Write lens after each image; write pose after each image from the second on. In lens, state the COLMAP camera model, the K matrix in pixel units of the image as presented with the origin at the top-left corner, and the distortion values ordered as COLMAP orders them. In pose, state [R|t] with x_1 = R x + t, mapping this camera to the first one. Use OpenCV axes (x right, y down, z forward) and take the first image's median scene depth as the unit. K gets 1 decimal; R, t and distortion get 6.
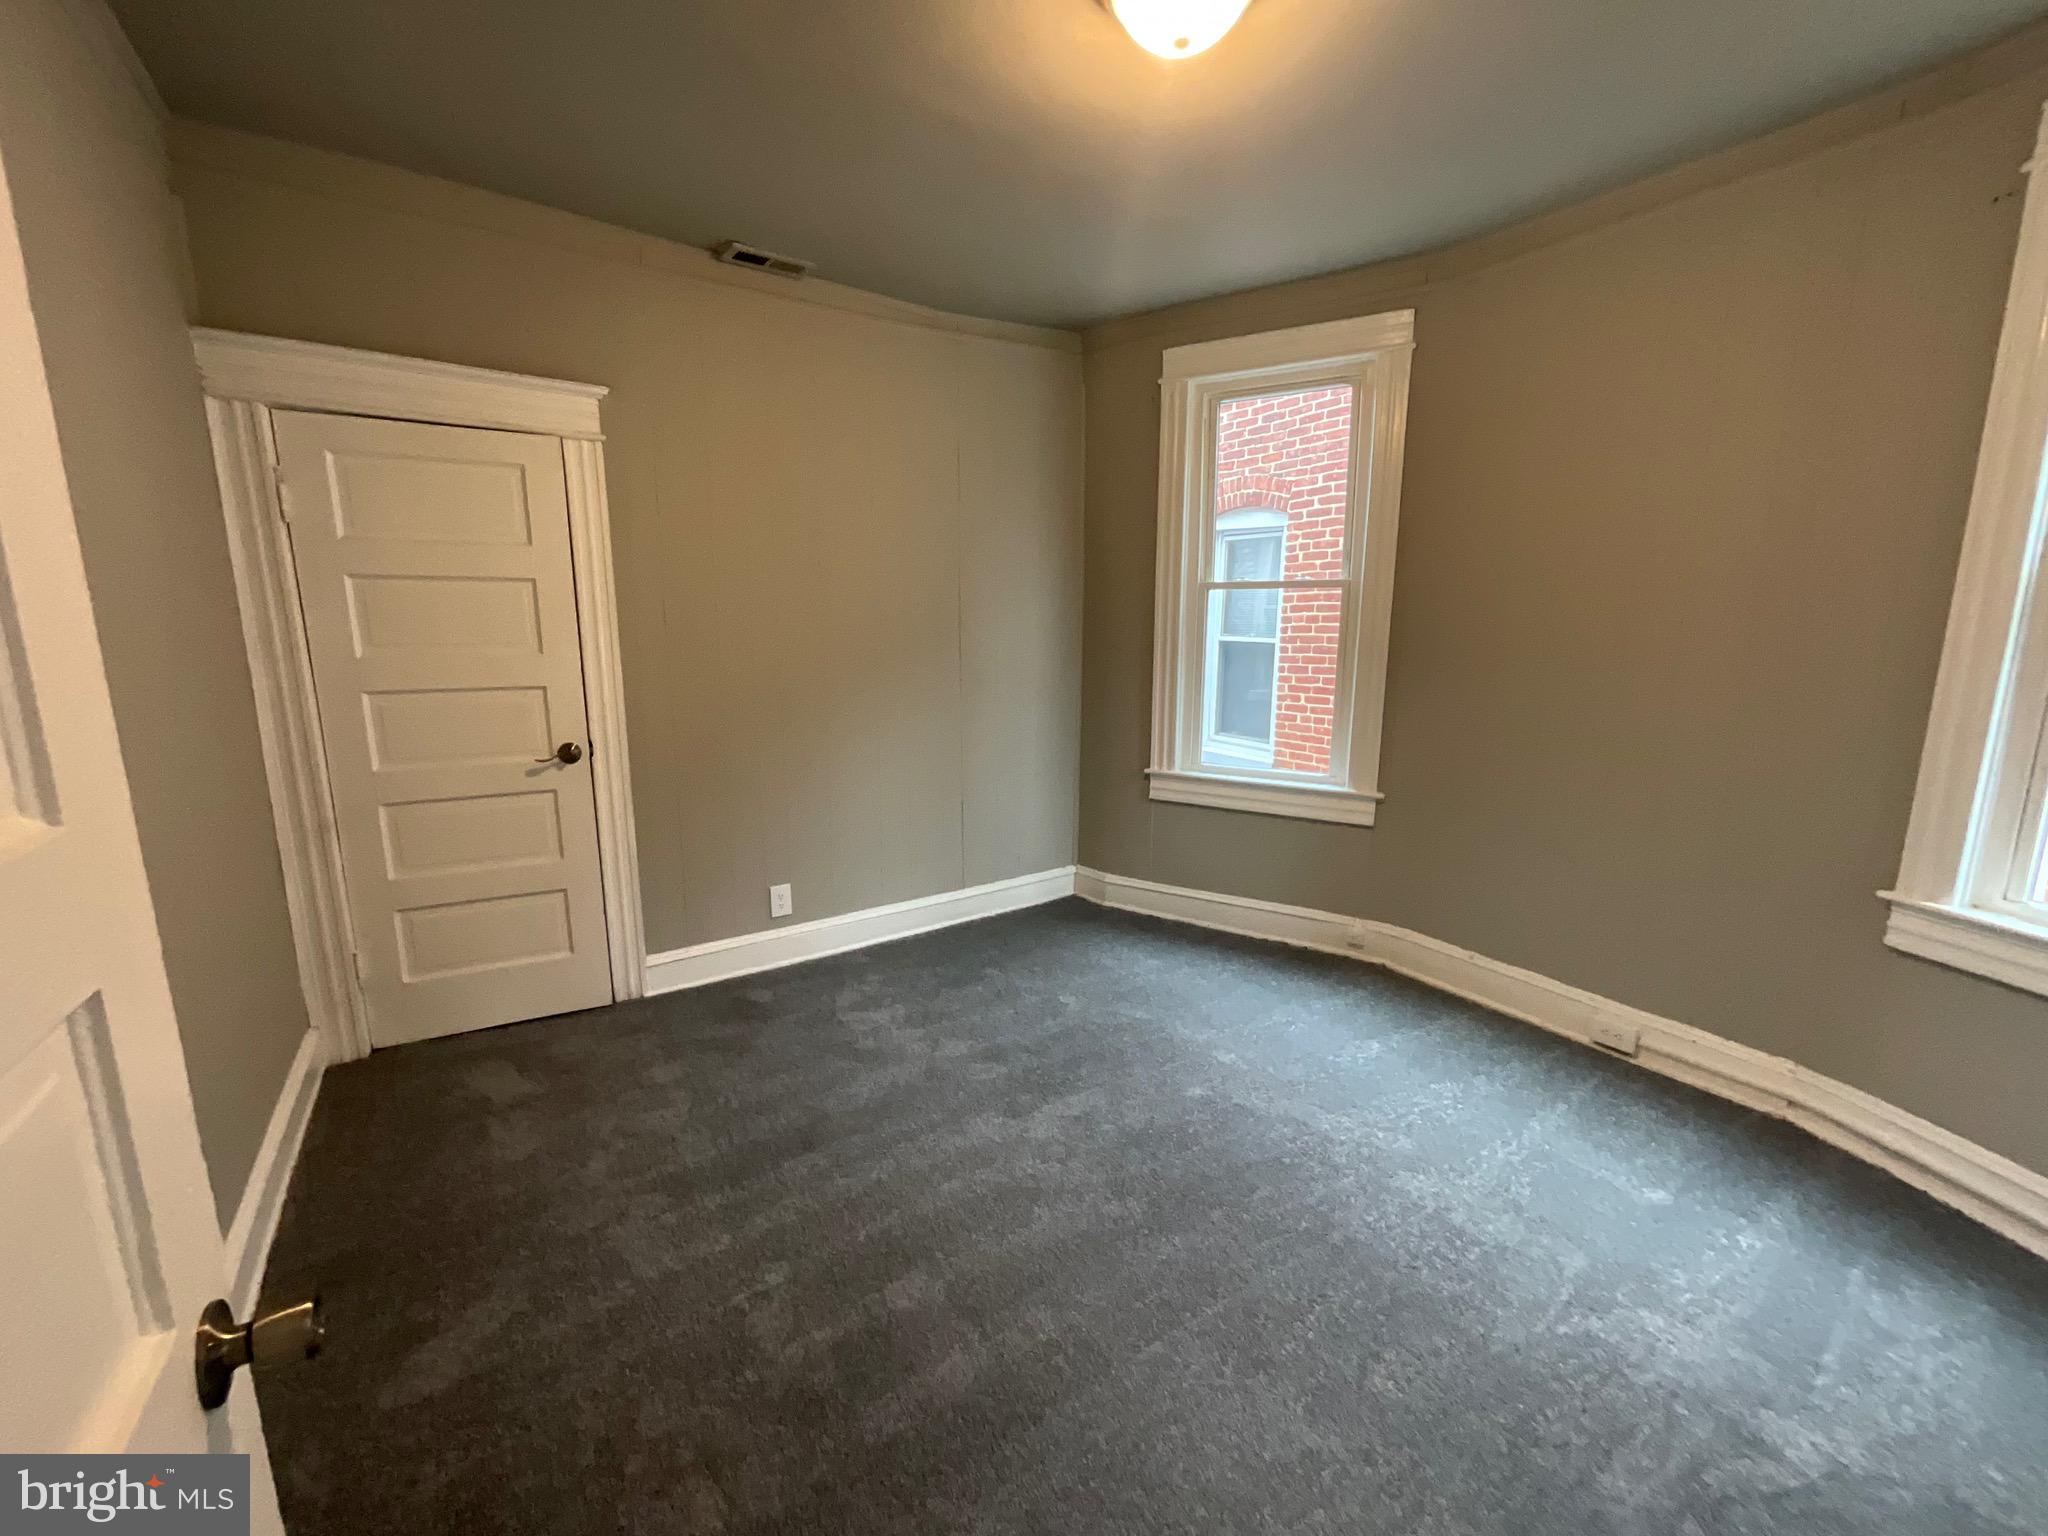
lens RADIAL K [[833.3, 0, 1031.4], [0, 833.3, 774.0], [0, 0, 1]] dist [-0.002177, 0.000521]
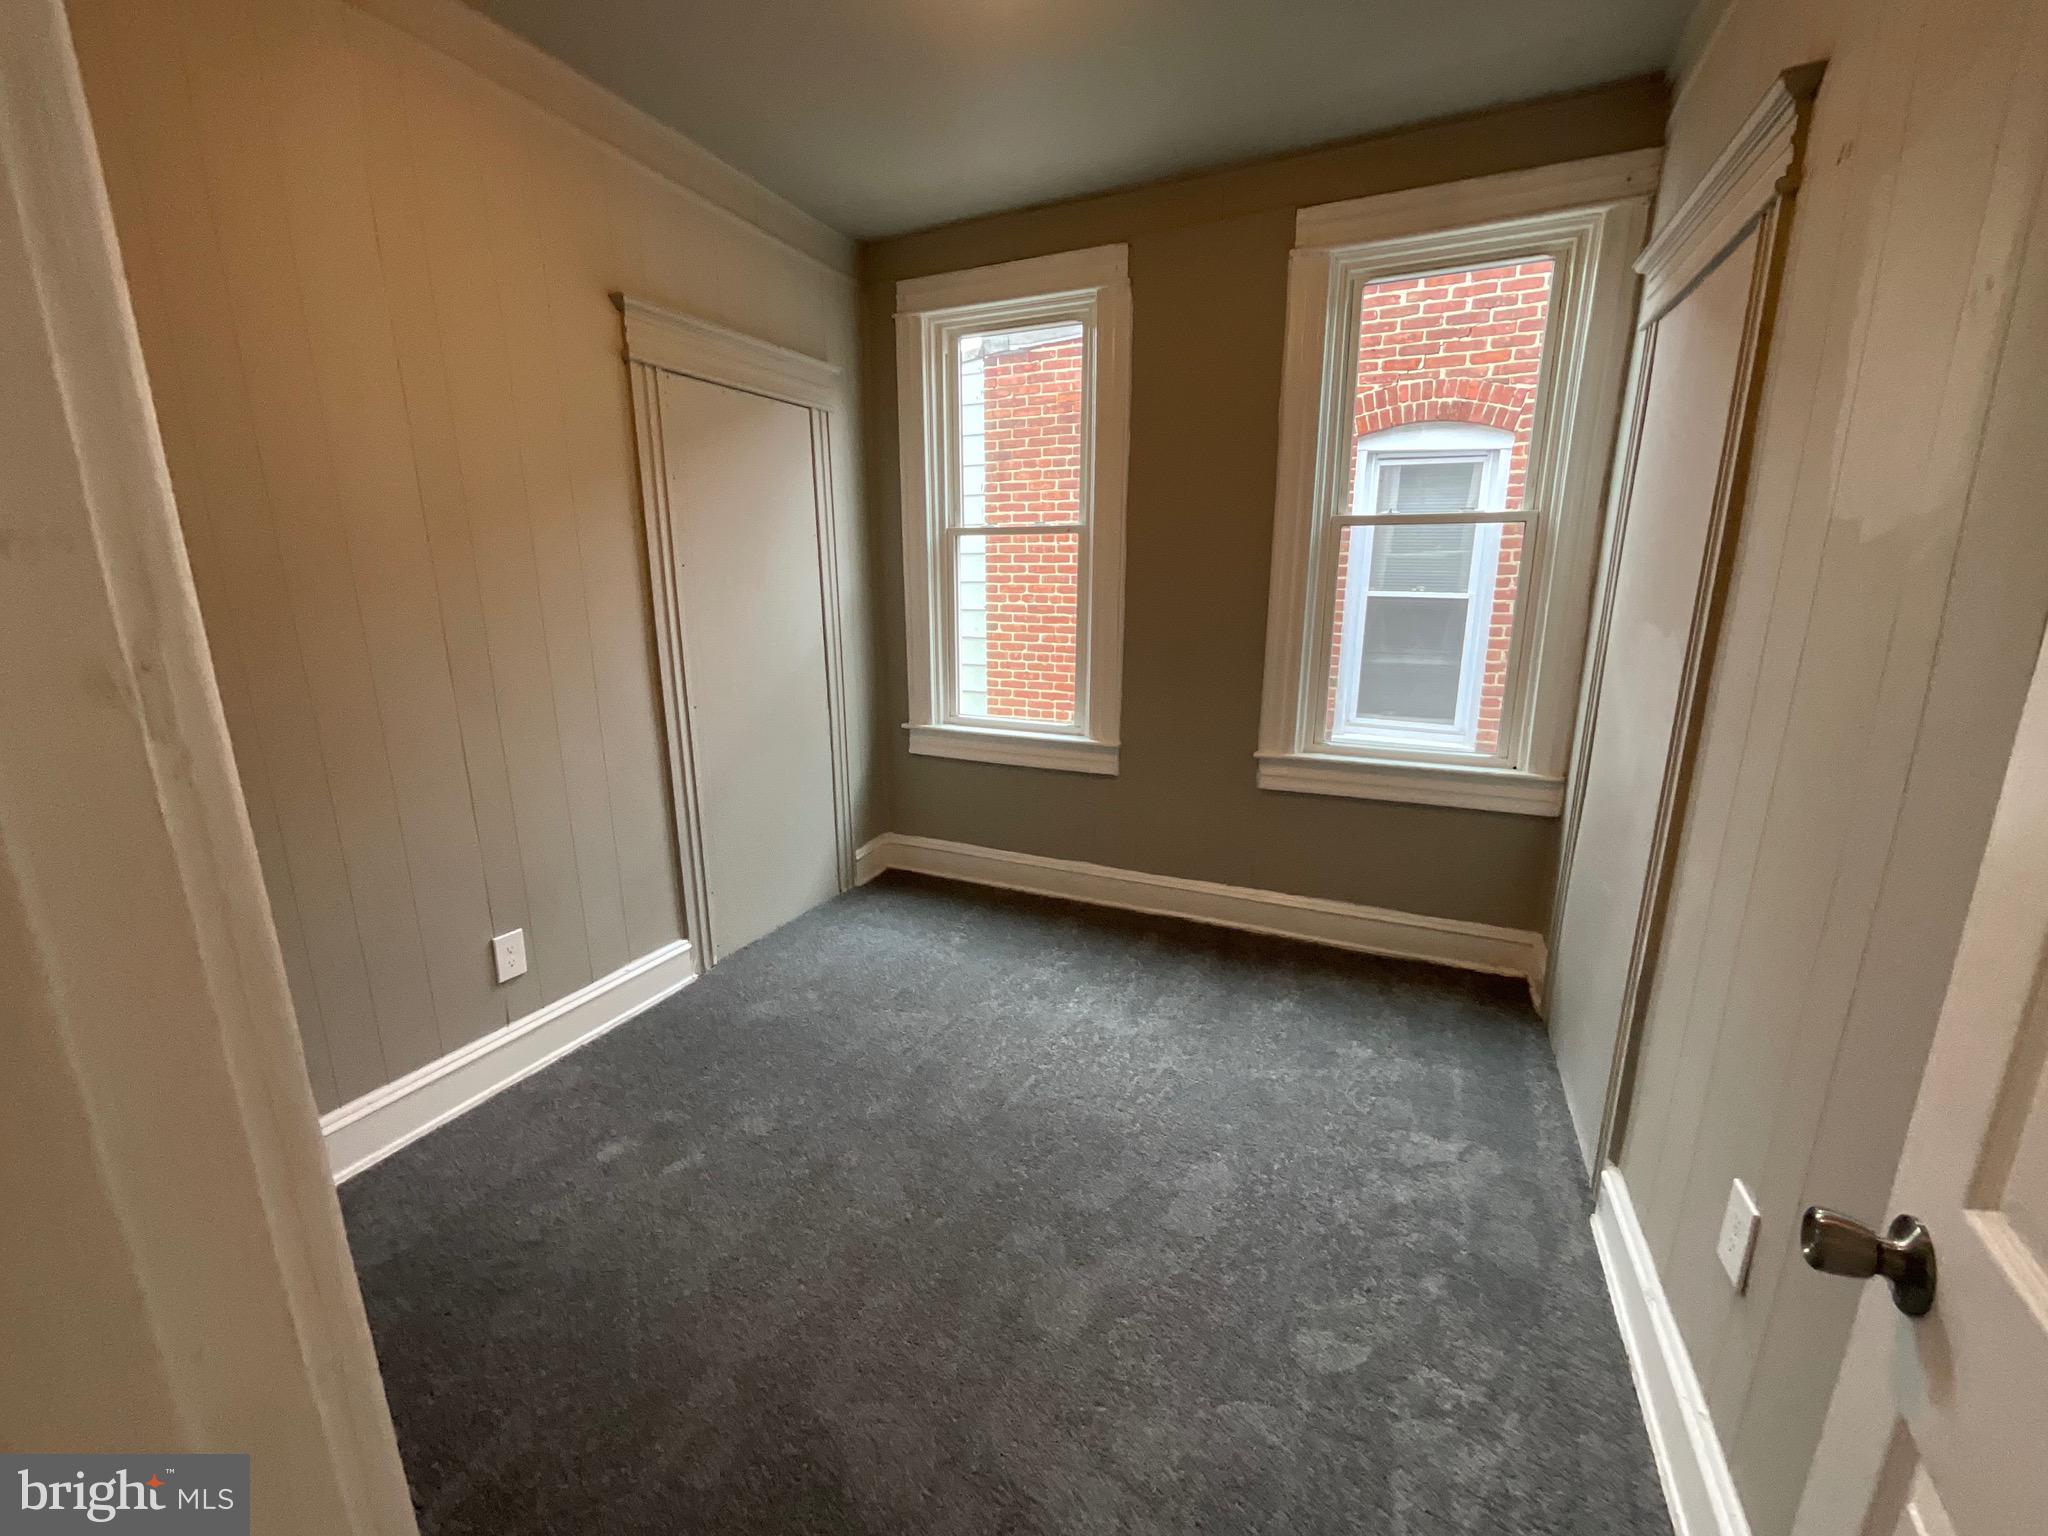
lens RADIAL K [[824.8, 0, 1028.2], [0, 824.8, 771.6], [0, 0, 1]] dist [-0.001480, -0.000110]
pose [[0.901896, -0.086351, 0.423235, -0.440707], [0.062504, 0.995592, 0.069934, -0.075104], [-0.427408, -0.036619, 0.903317, 0.465816]]
